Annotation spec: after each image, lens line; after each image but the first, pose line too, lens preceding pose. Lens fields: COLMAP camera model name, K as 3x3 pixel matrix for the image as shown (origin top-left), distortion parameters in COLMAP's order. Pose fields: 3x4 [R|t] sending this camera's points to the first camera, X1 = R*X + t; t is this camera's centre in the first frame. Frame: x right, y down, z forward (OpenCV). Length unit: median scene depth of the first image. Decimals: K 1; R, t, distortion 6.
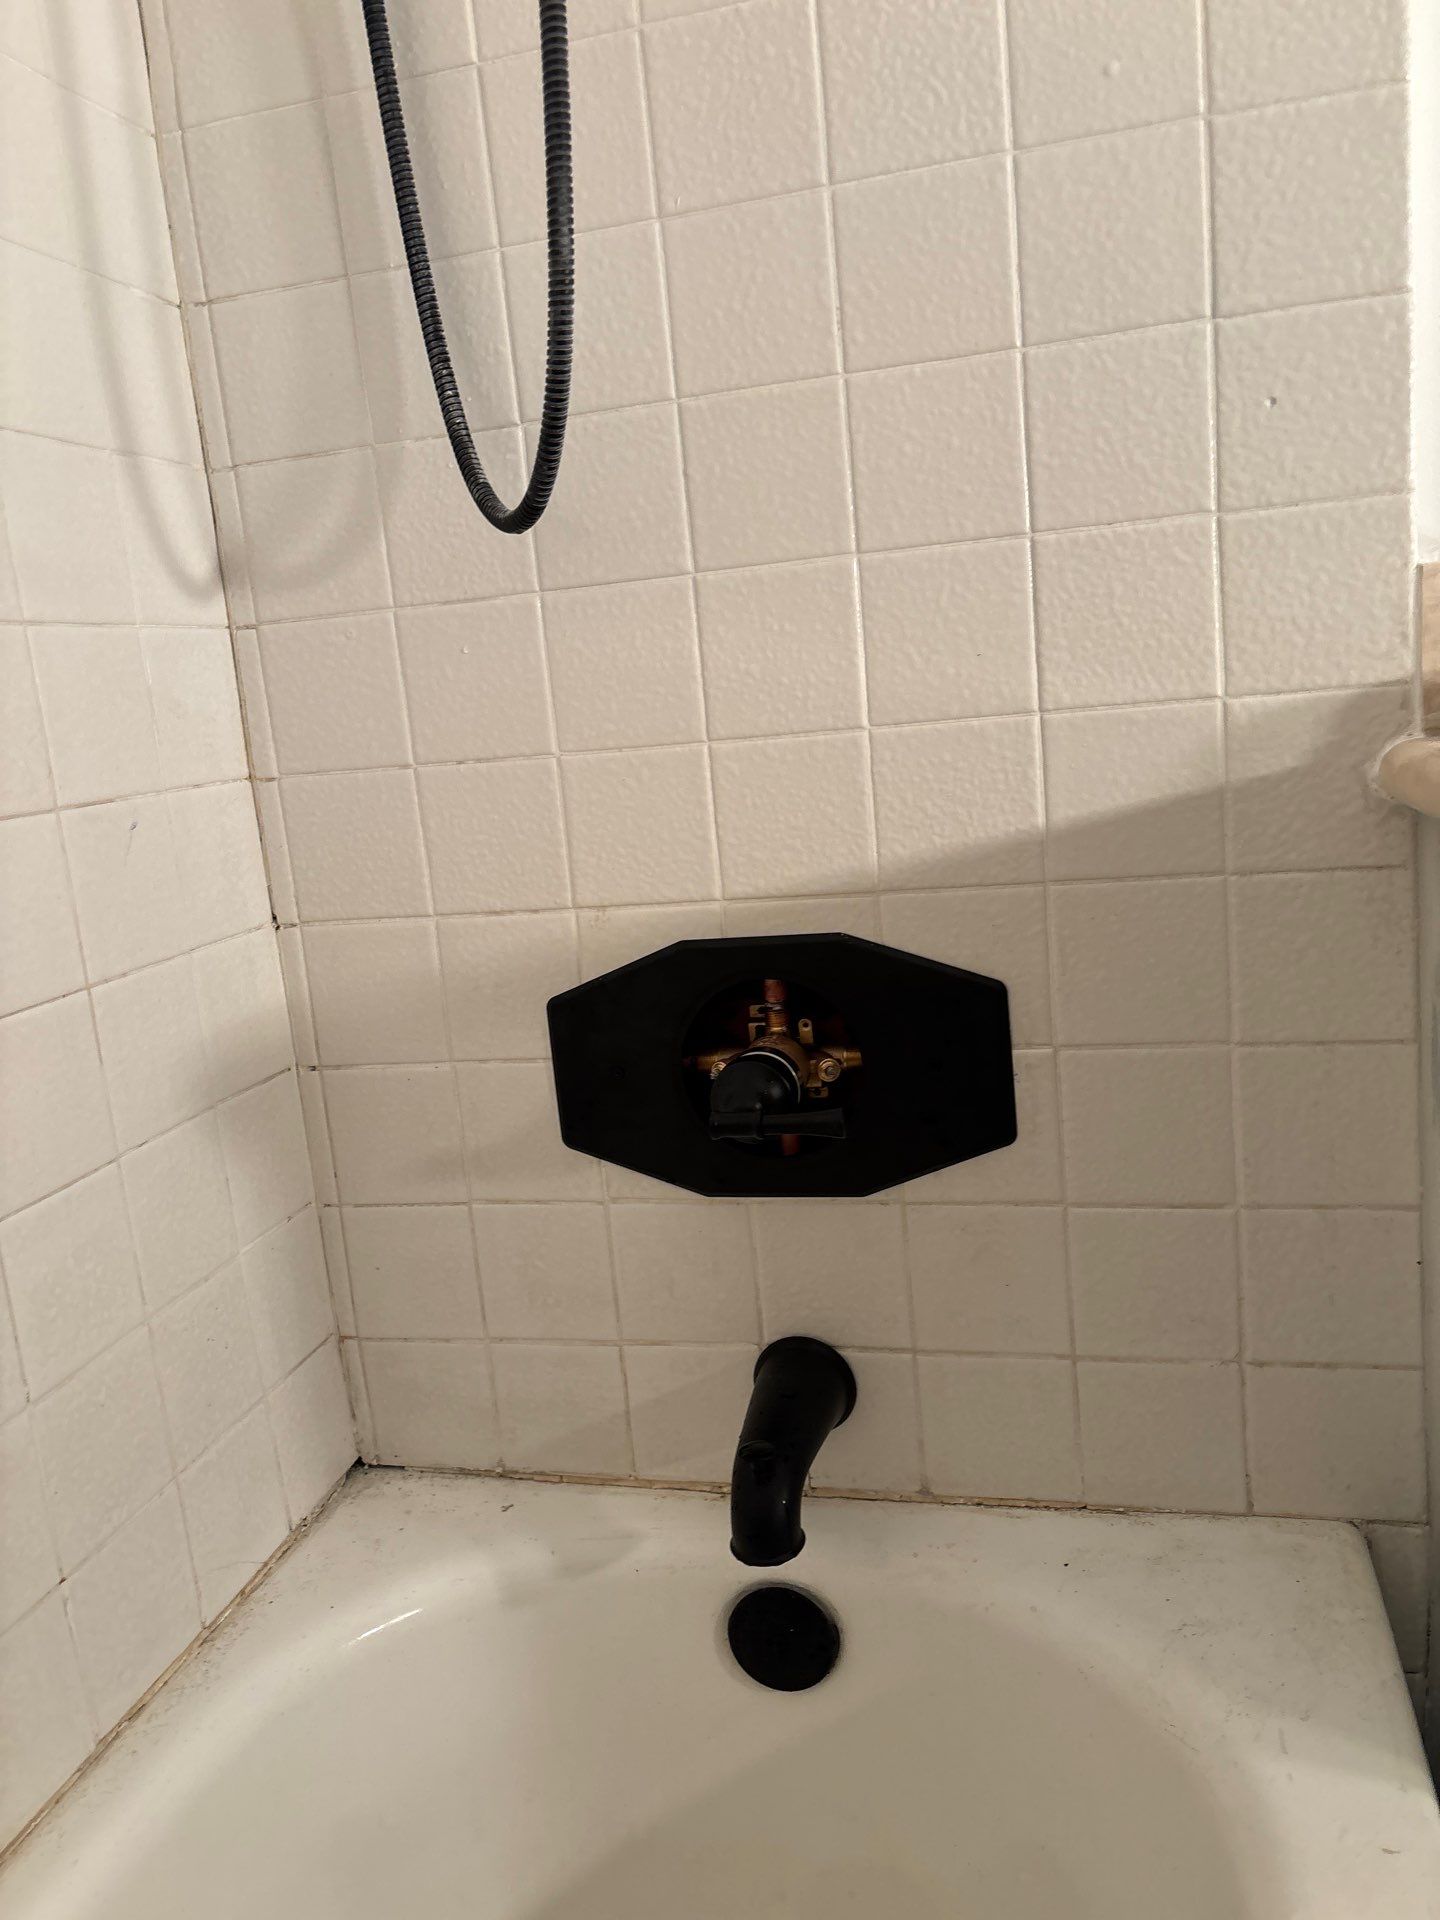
lens RADIAL K [[1461.2, 0, 712.9], [0, 1461.2, 946.4], [0, 0, 1]] dist [0.030425, -0.046714]
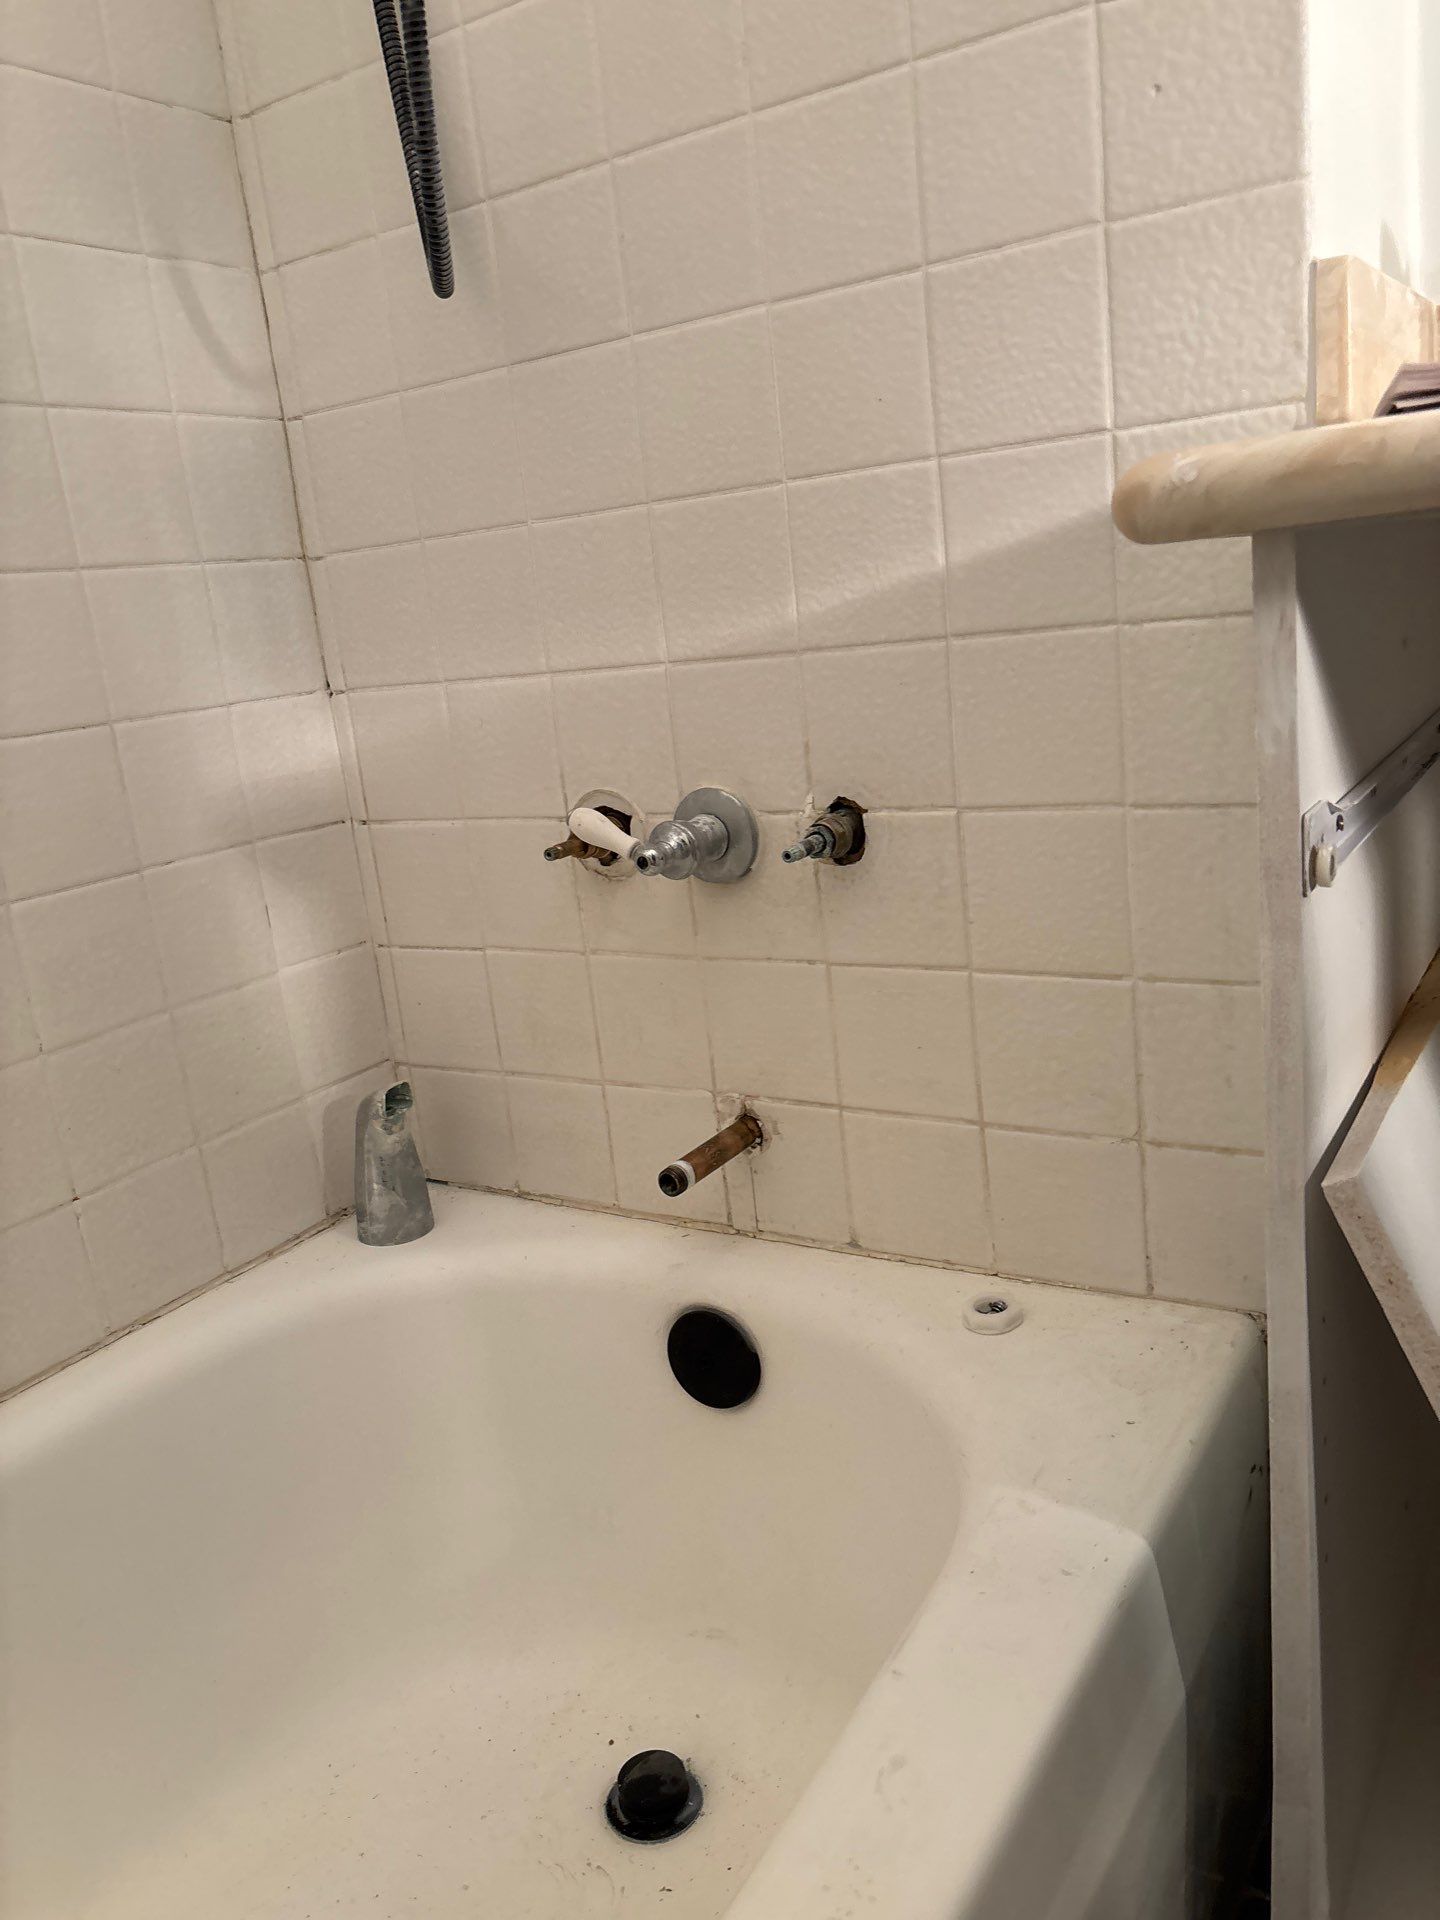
lens RADIAL K [[1461.2, 0, 711.3], [0, 1461.2, 960.7], [0, 0, 1]] dist [0.030425, -0.046714]
pose [[0.953122, 0.062587, -0.296042, 0.369908], [-0.034586, 0.994497, 0.098896, 0.078392], [0.300603, -0.084021, 0.950041, -0.000699]]
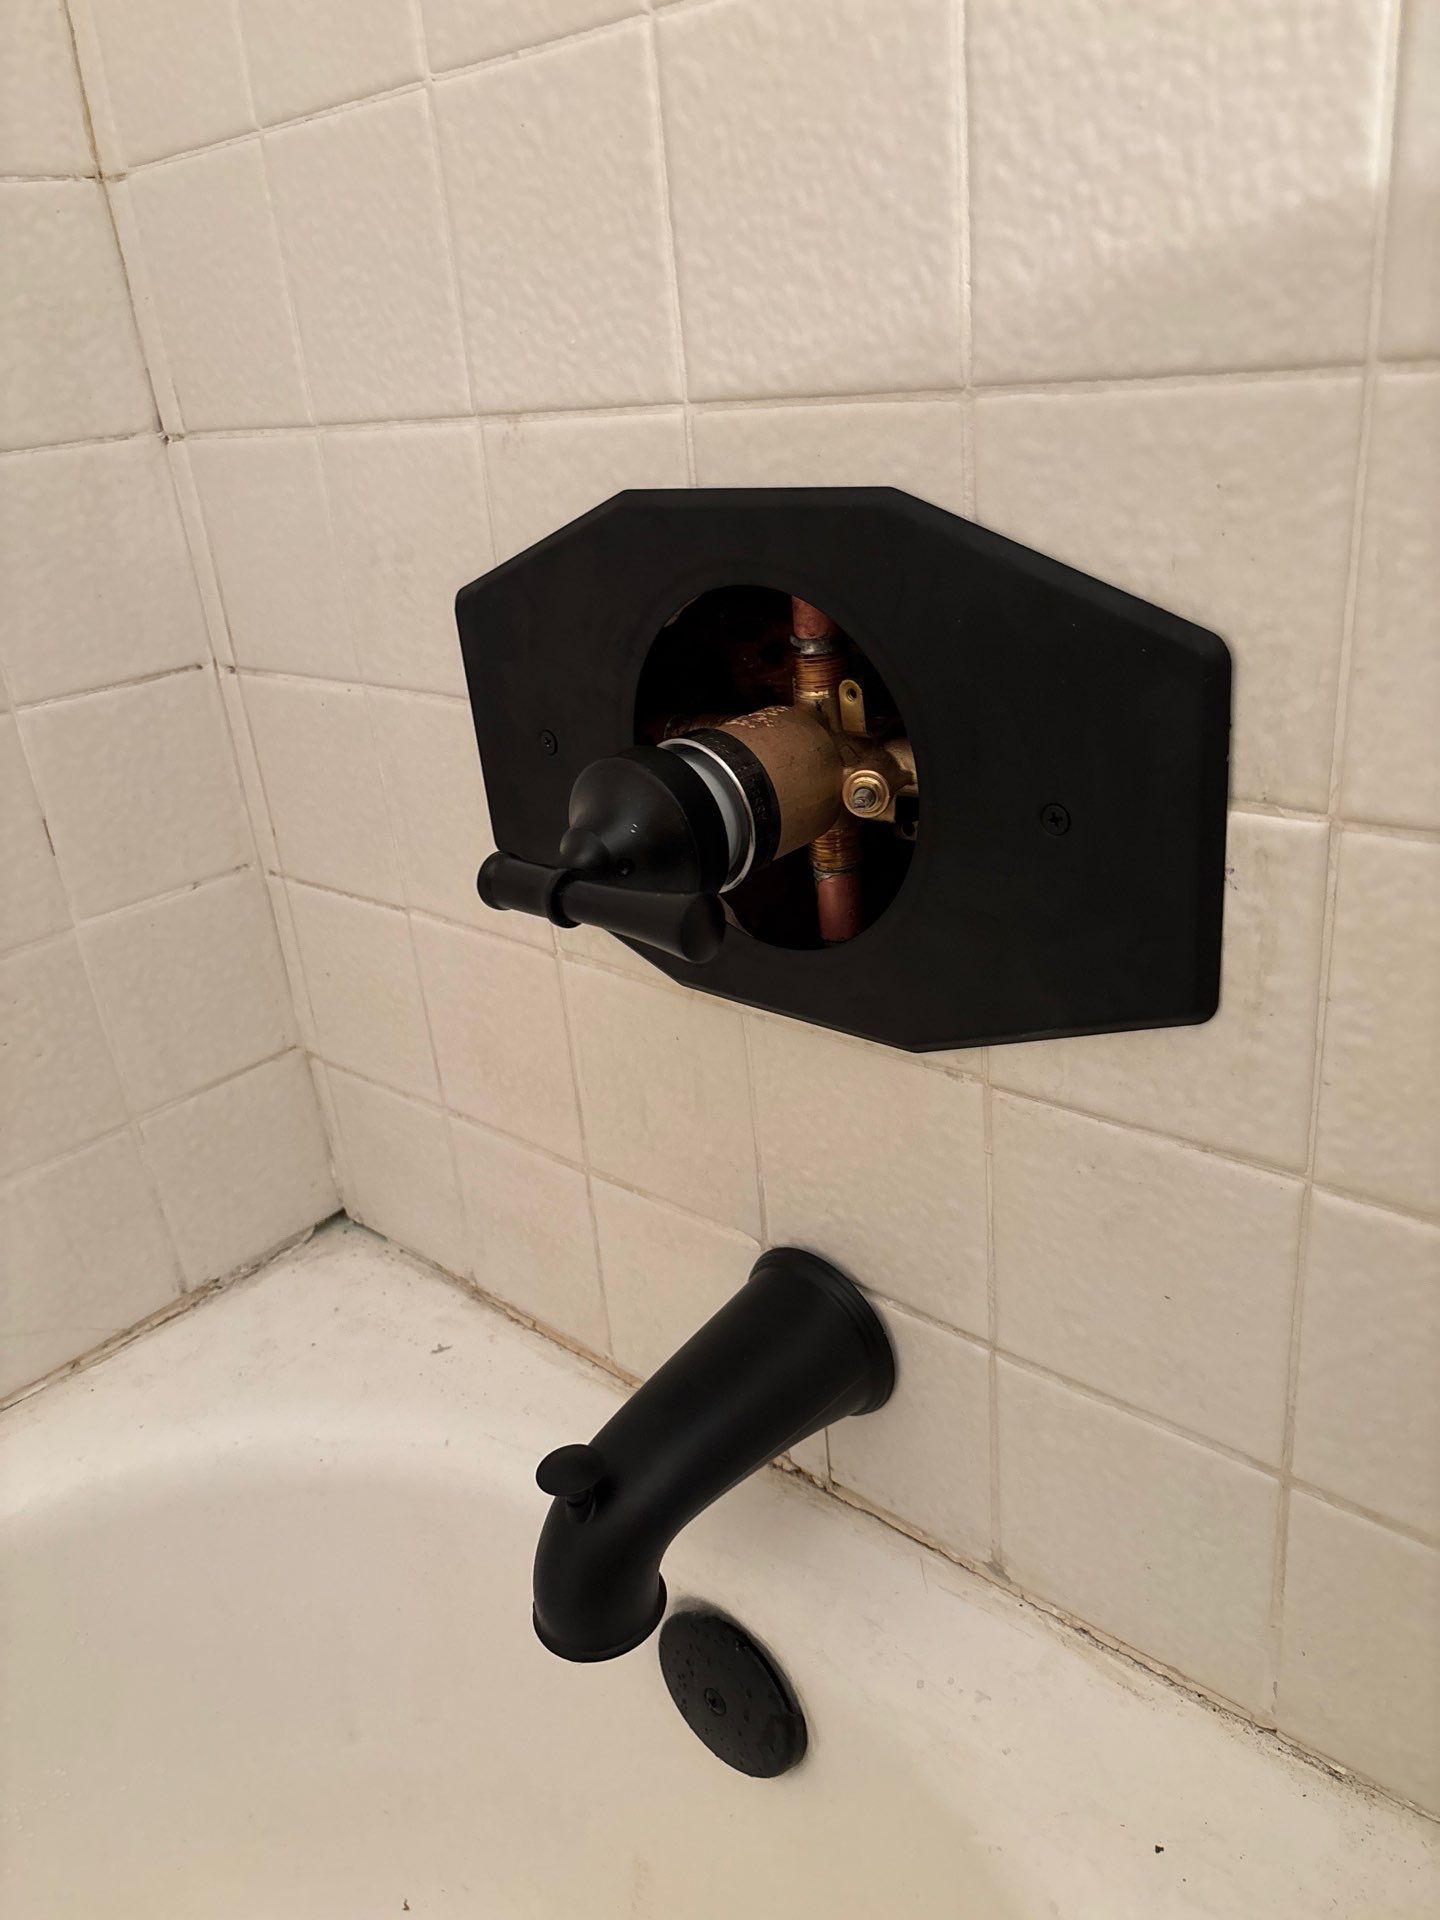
lens RADIAL K [[1461.2, 0, 723.9], [0, 1461.2, 962.5], [0, 0, 1]] dist [0.030425, -0.046714]
pose [[0.889685, 0.192335, -0.414088, 0.255958], [-0.073604, 0.955498, 0.285668, 0.005093], [0.450604, -0.223676, 0.864248, 0.570878]]
